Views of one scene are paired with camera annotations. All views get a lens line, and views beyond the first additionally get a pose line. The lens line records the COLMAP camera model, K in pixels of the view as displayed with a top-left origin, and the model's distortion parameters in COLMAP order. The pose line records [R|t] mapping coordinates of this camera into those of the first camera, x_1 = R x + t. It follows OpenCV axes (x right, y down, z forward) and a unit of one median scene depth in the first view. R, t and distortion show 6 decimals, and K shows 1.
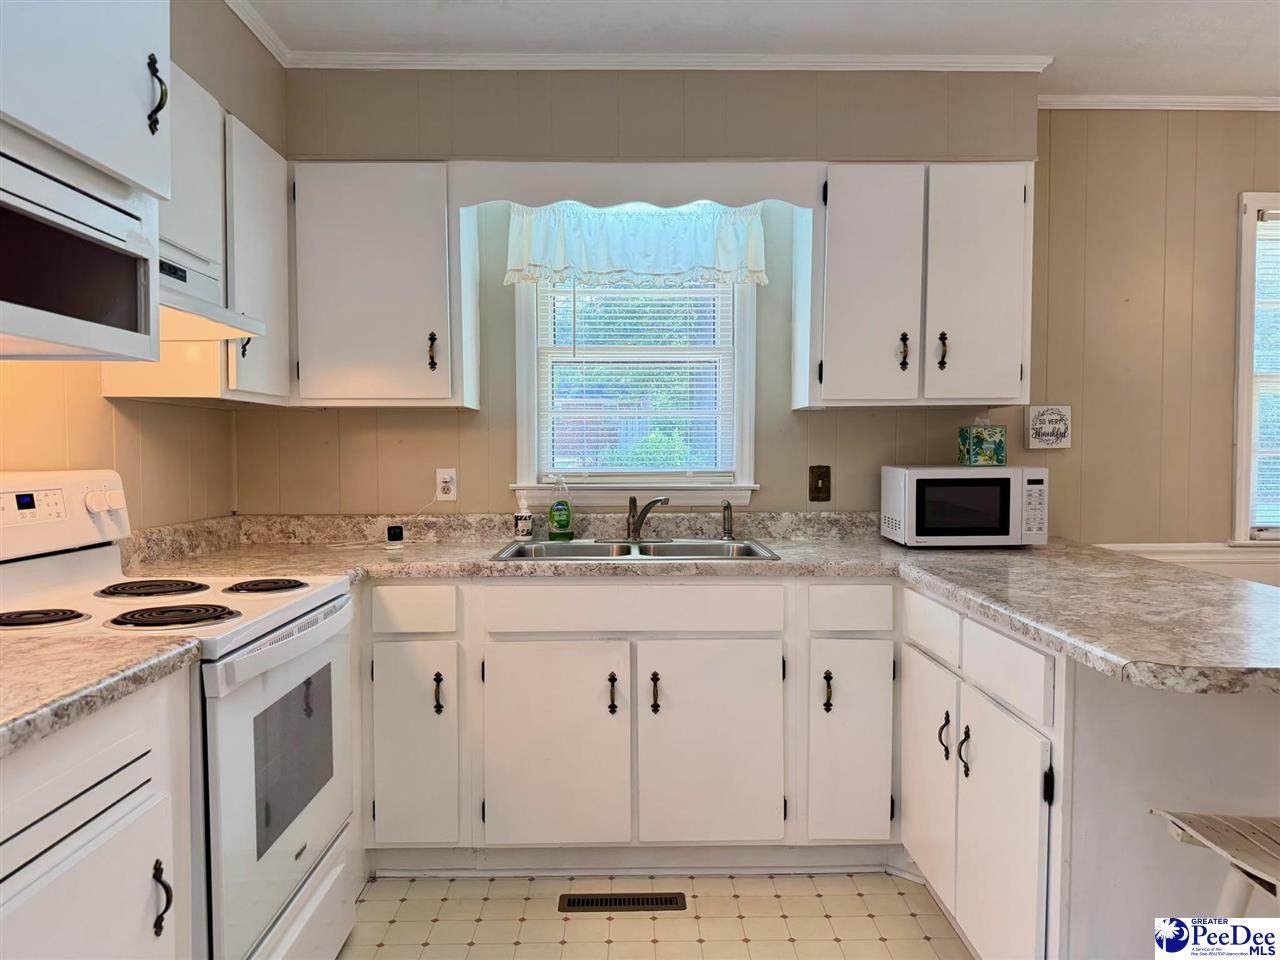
lens RADIAL K [[894.8, 0, 644.4], [0, 894.8, 482.7], [0, 0, 1]] dist [0.089048, -0.124849]
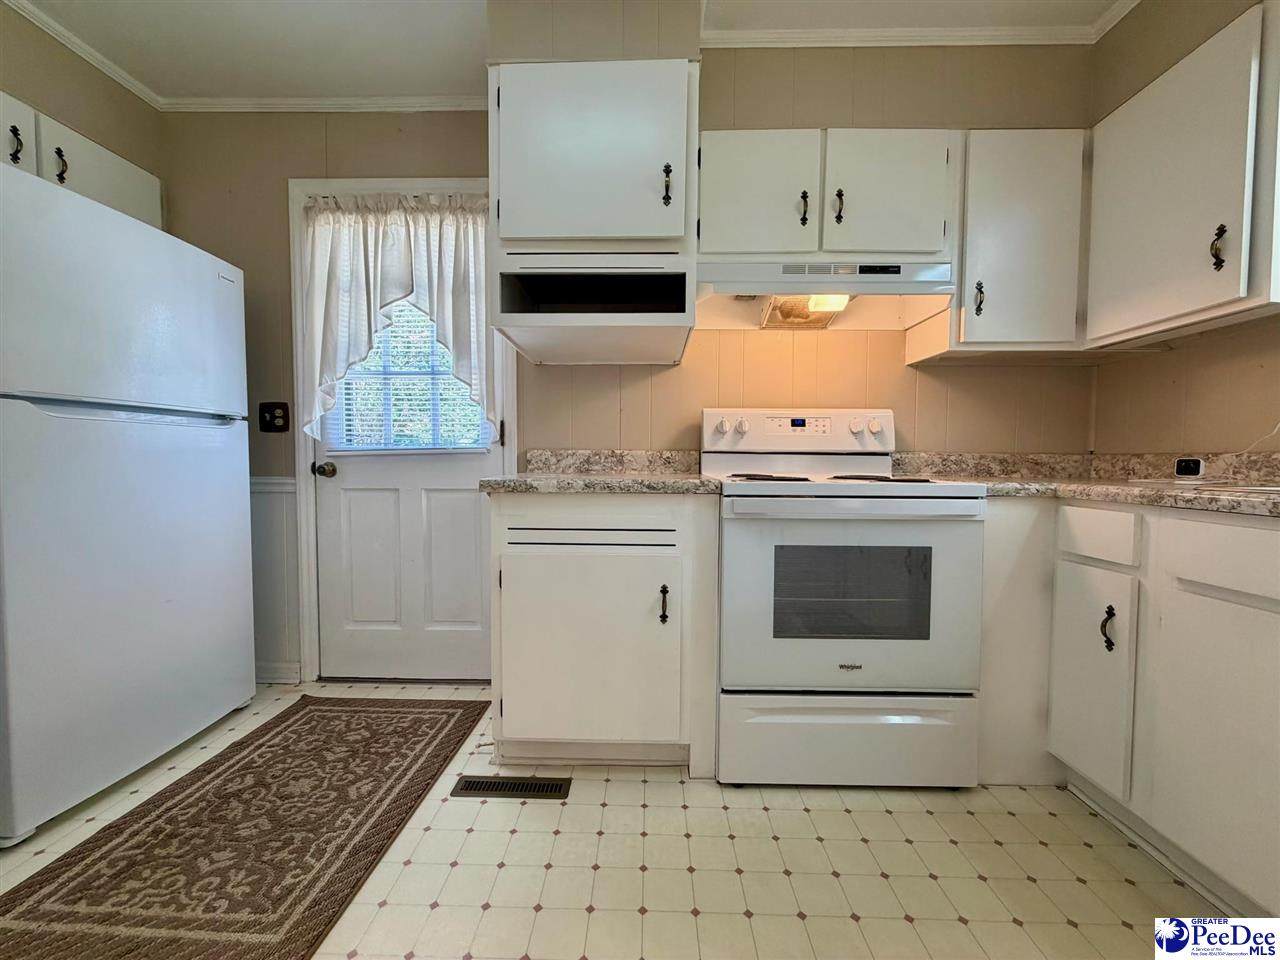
lens RADIAL K [[510.6, 0, 640.0], [0, 510.6, 480.0], [0, 0, 1]] dist [0.000040, -0.000231]
pose [[-0.038991, 0.042374, -0.998341, 0.268499], [-0.041489, 0.998170, 0.043987, 0.071319], [0.998378, 0.043135, -0.037162, 0.479650]]
